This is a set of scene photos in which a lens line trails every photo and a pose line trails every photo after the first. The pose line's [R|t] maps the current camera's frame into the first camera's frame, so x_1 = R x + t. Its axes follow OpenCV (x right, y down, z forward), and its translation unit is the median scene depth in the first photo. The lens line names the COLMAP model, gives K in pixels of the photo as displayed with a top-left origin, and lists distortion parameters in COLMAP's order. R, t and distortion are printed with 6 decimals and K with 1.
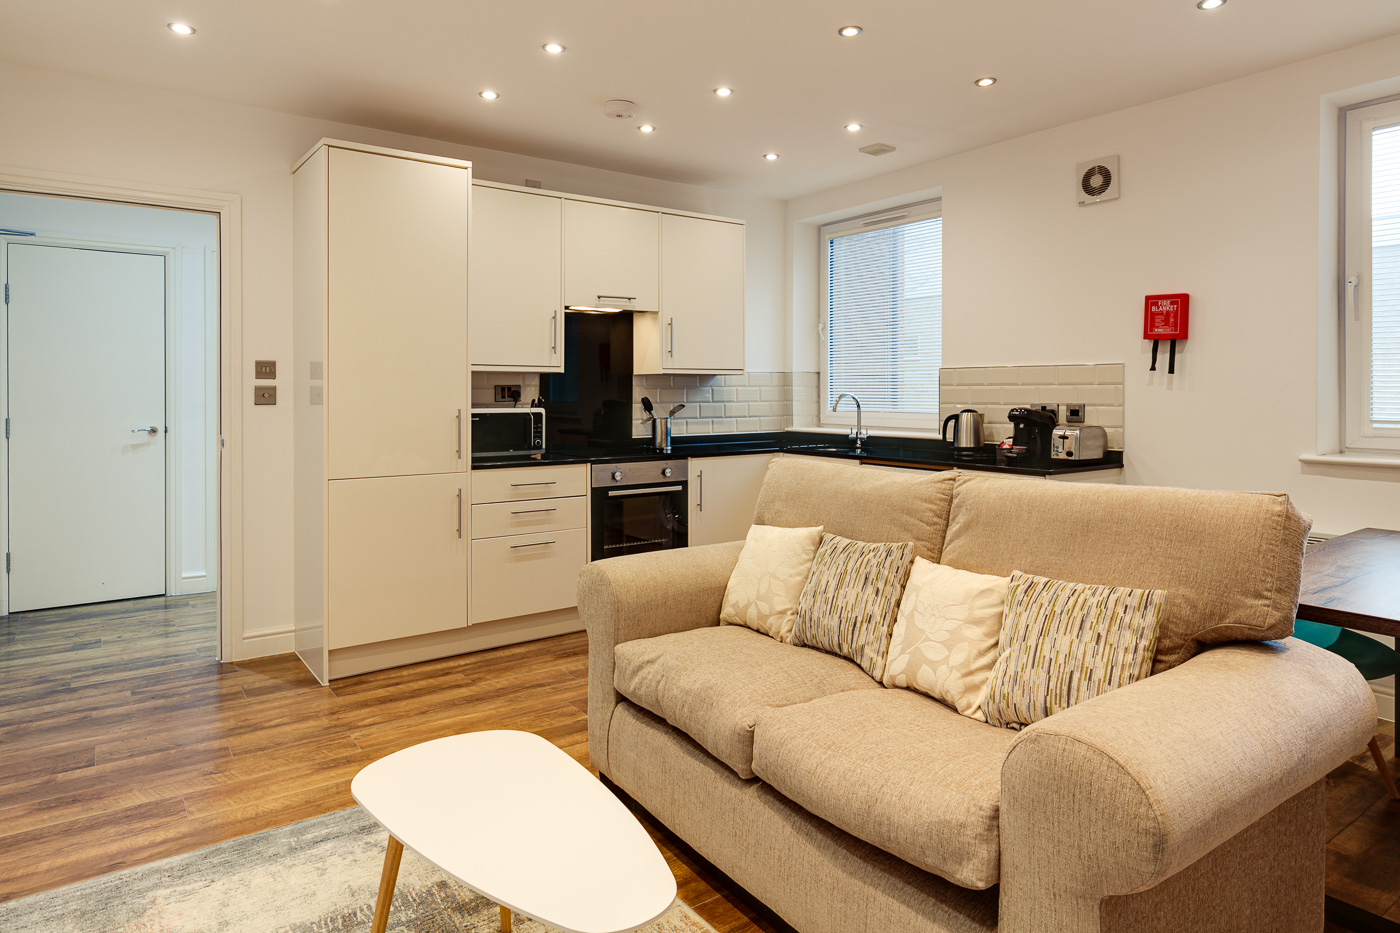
lens RADIAL K [[856.1, 0, 690.6], [0, 856.1, 385.2], [0, 0, 1]] dist [0.019490, -0.014051]
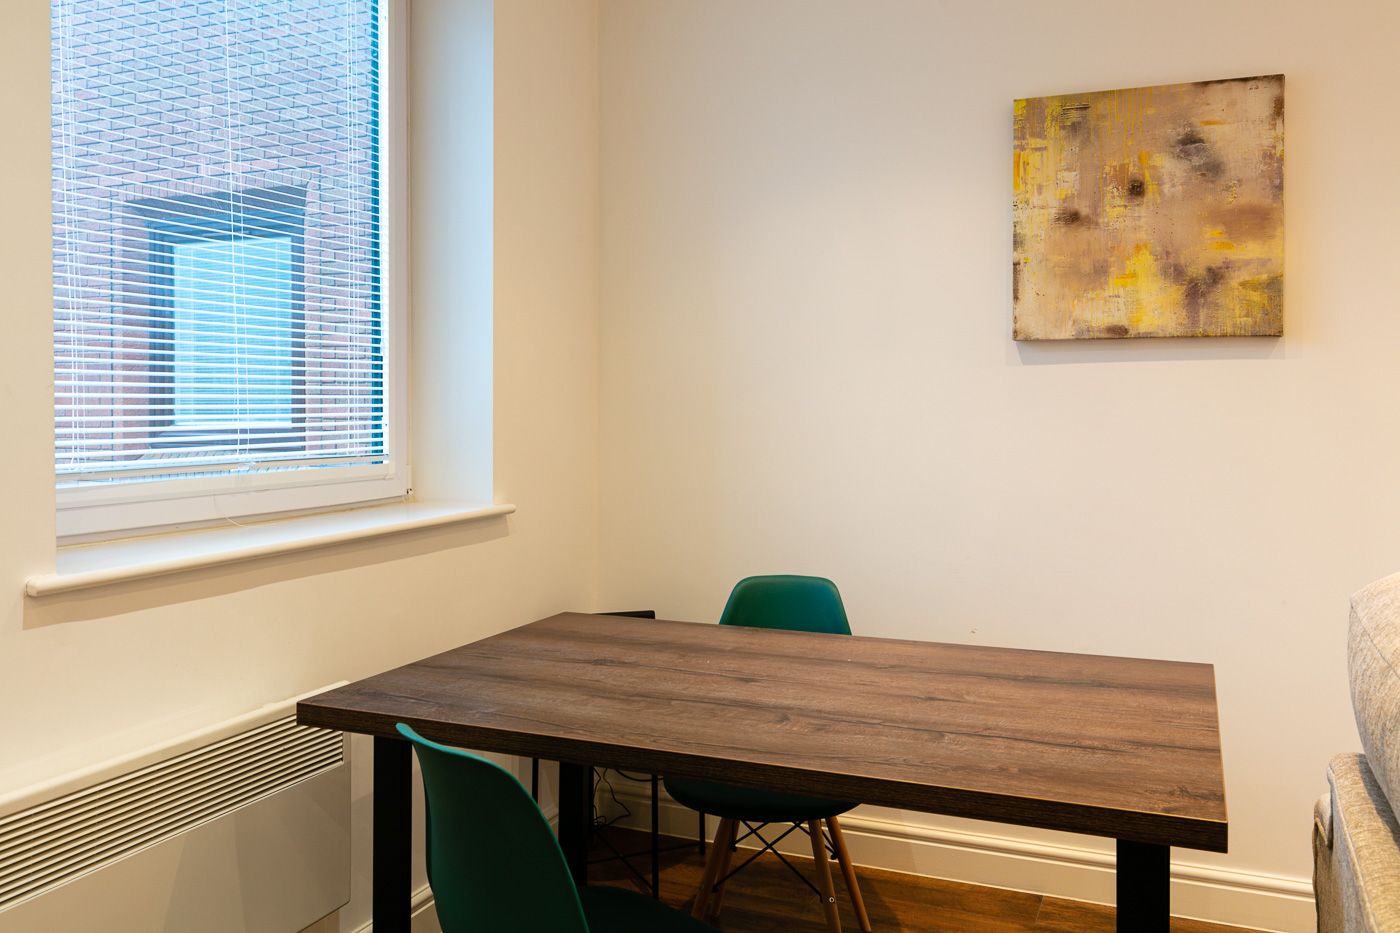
lens RADIAL K [[1160.6, 0, 686.9], [0, 1160.6, 425.1], [0, 0, 1]] dist [0.003137, -0.008089]
pose [[-0.524771, -0.020727, 0.850991, 0.082695], [-0.000207, 0.999707, 0.024222, -0.001928], [-0.851243, 0.012534, -0.524622, 0.892508]]
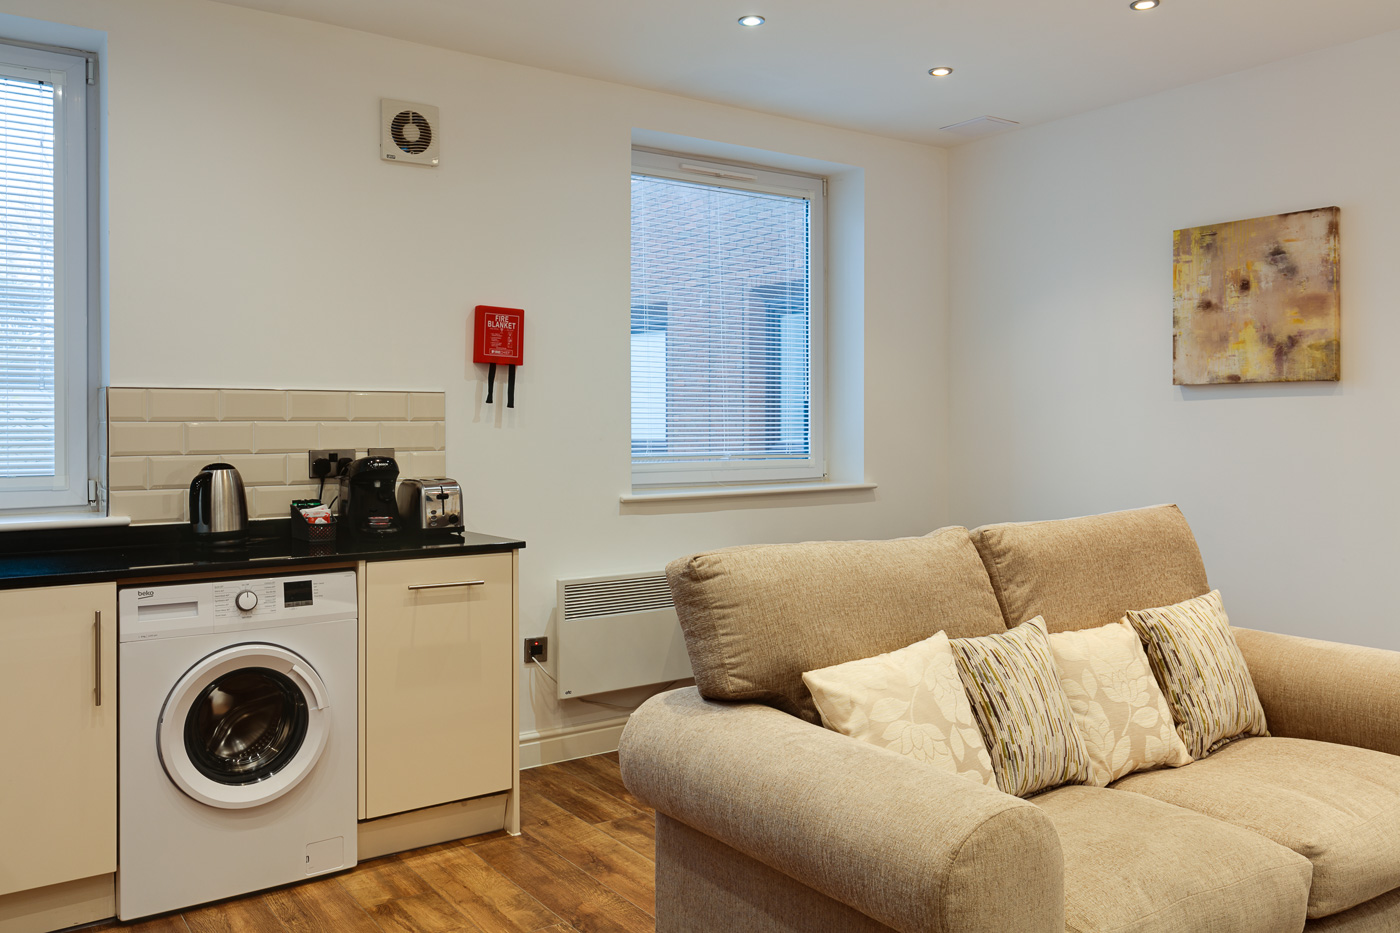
lens RADIAL K [[1147.6, 0, 693.2], [0, 1147.6, 433.6], [0, 0, 1]] dist [0.013232, -0.016317]
pose [[0.002756, -0.005312, 0.999982, -0.499064], [-0.002996, 0.999981, 0.005320, 0.004720], [-0.999992, -0.003010, 0.002740, 0.801363]]
